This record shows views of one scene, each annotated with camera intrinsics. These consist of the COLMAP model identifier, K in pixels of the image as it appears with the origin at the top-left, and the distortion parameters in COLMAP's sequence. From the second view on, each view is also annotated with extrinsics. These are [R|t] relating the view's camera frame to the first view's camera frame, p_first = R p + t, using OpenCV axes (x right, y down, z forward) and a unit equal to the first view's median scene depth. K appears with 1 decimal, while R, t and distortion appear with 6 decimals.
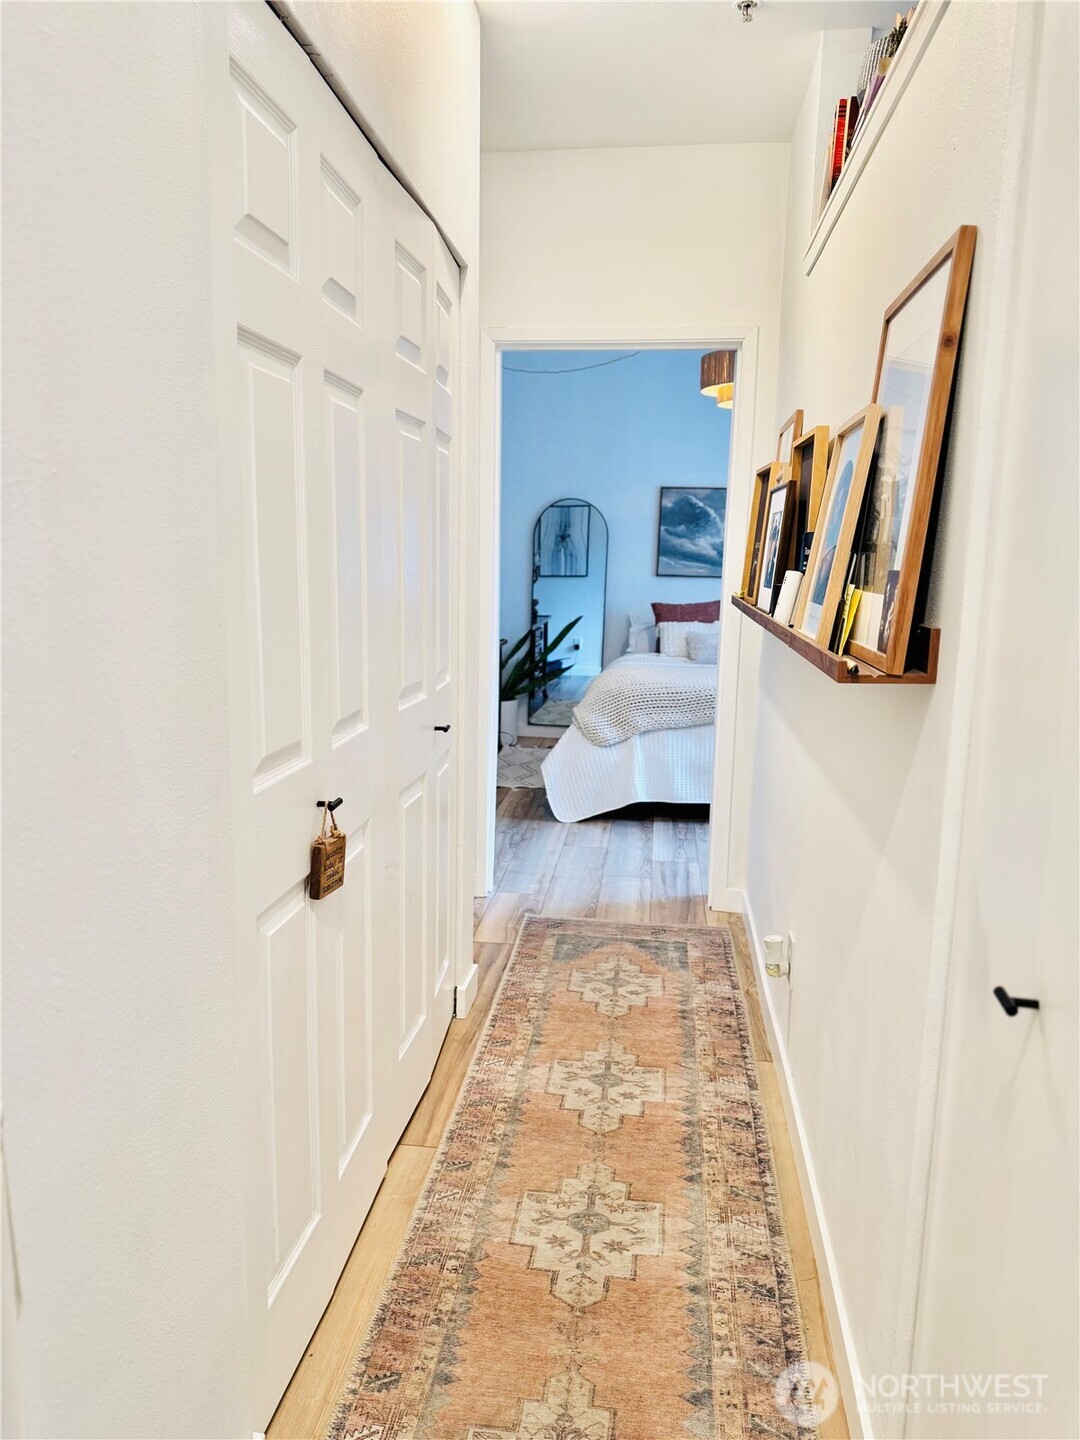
lens RADIAL K [[1014.5, 0, 511.0], [0, 1014.5, 752.1], [0, 0, 1]] dist [0.074770, -0.124867]
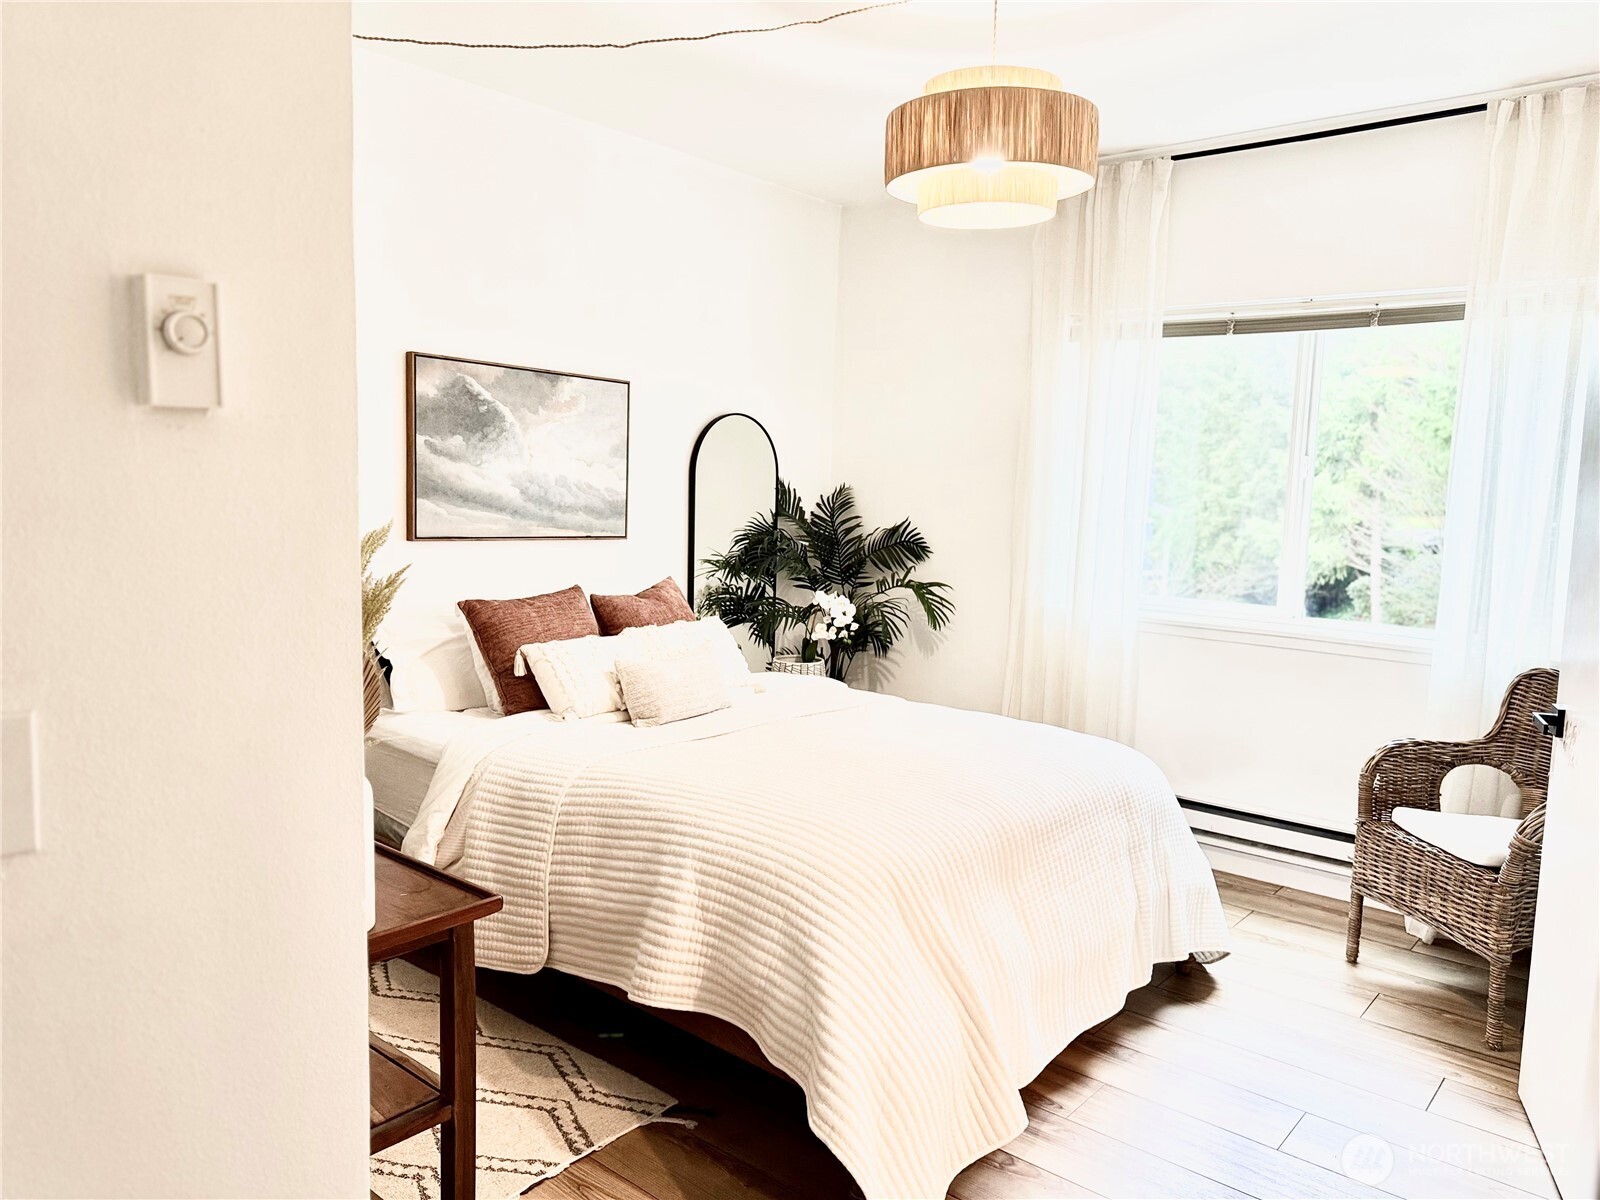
lens RADIAL K [[1127.2, 0, 766.6], [0, 1127.2, 602.5], [0, 0, 1]] dist [0.074770, -0.124867]
pose [[0.532565, -0.089802, 0.841611, -0.214776], [0.141407, 0.989820, 0.016134, -0.132151], [-0.834493, 0.110418, 0.539842, 0.596154]]
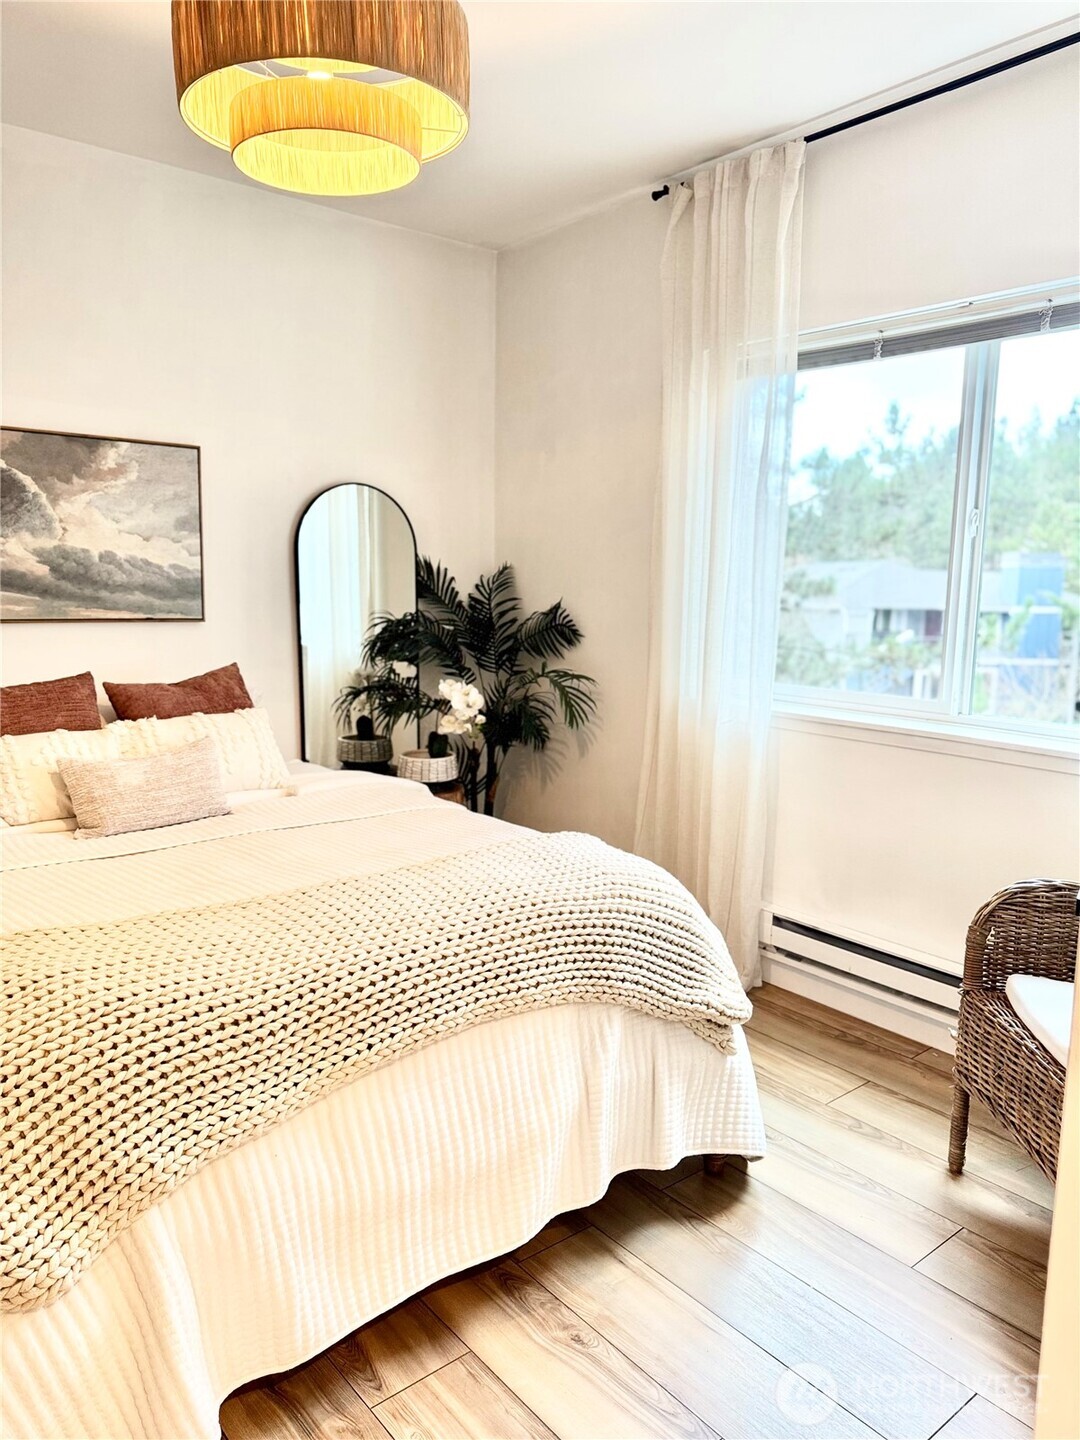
lens RADIAL K [[1014.5, 0, 534.7], [0, 1014.5, 722.7], [0, 0, 1]] dist [0.074770, -0.124867]
pose [[0.671258, -0.111509, 0.732789, -0.000354], [0.137702, 0.990170, 0.024536, -0.107247], [-0.728321, 0.084436, 0.680014, 0.526904]]
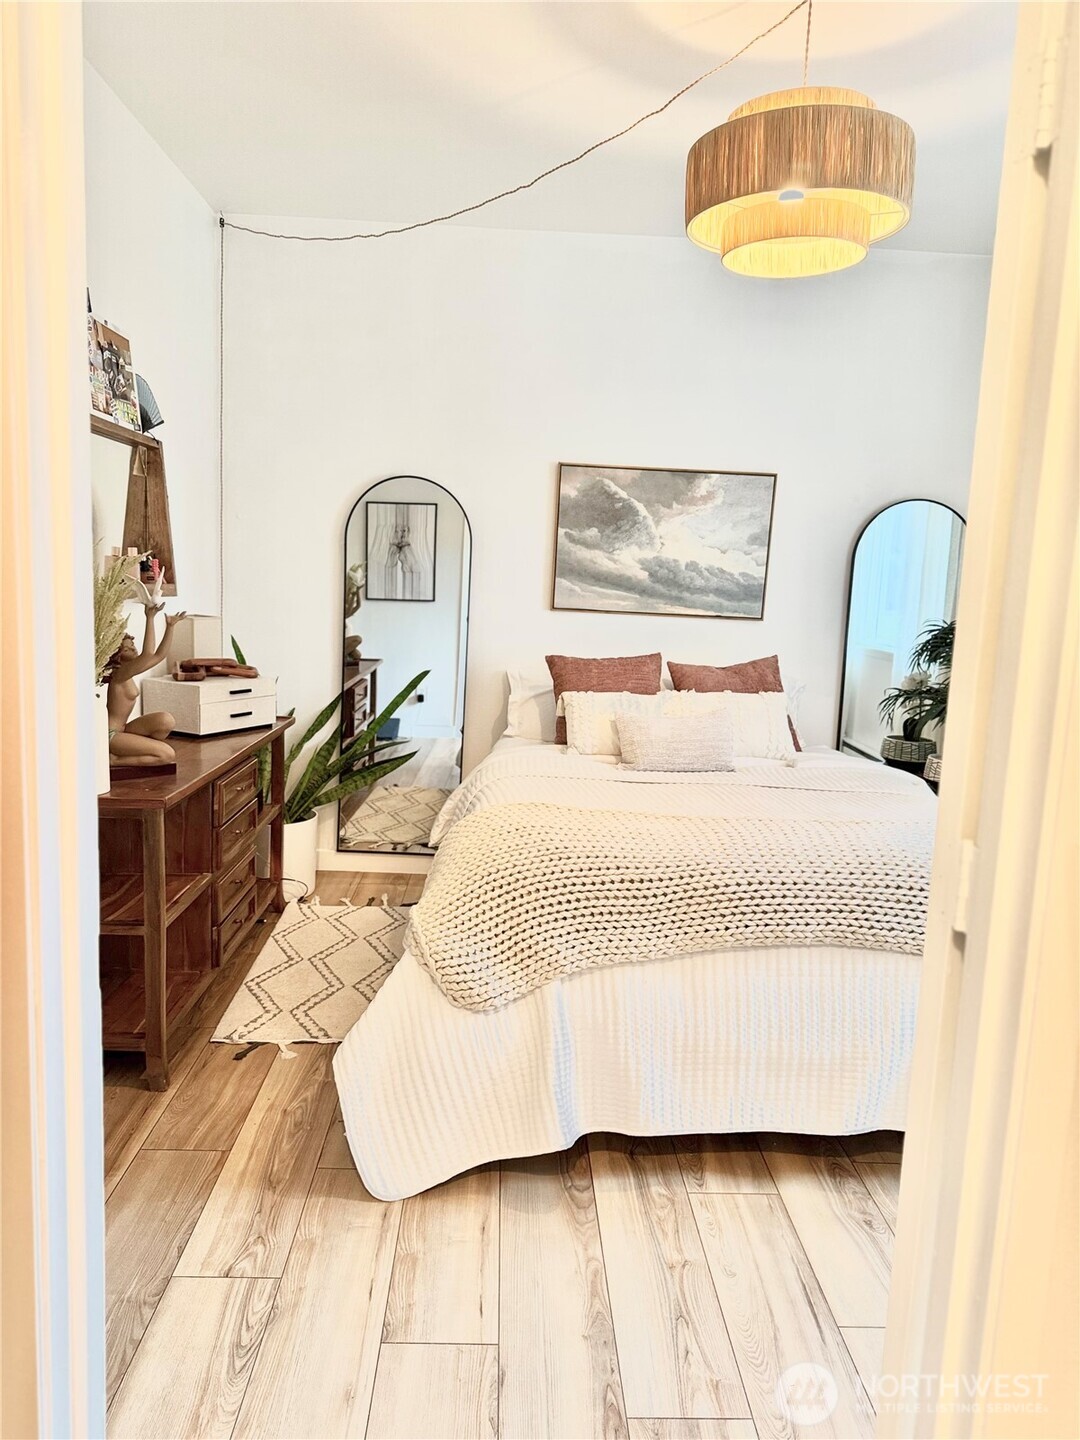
lens RADIAL K [[1014.5, 0, 515.0], [0, 1014.5, 721.9], [0, 0, 1]] dist [0.074770, -0.124867]
pose [[0.987657, 0.003208, 0.156602, 0.027689], [0.003939, 0.998966, -0.045303, -0.080179], [-0.156586, 0.045360, 0.986622, 0.416302]]
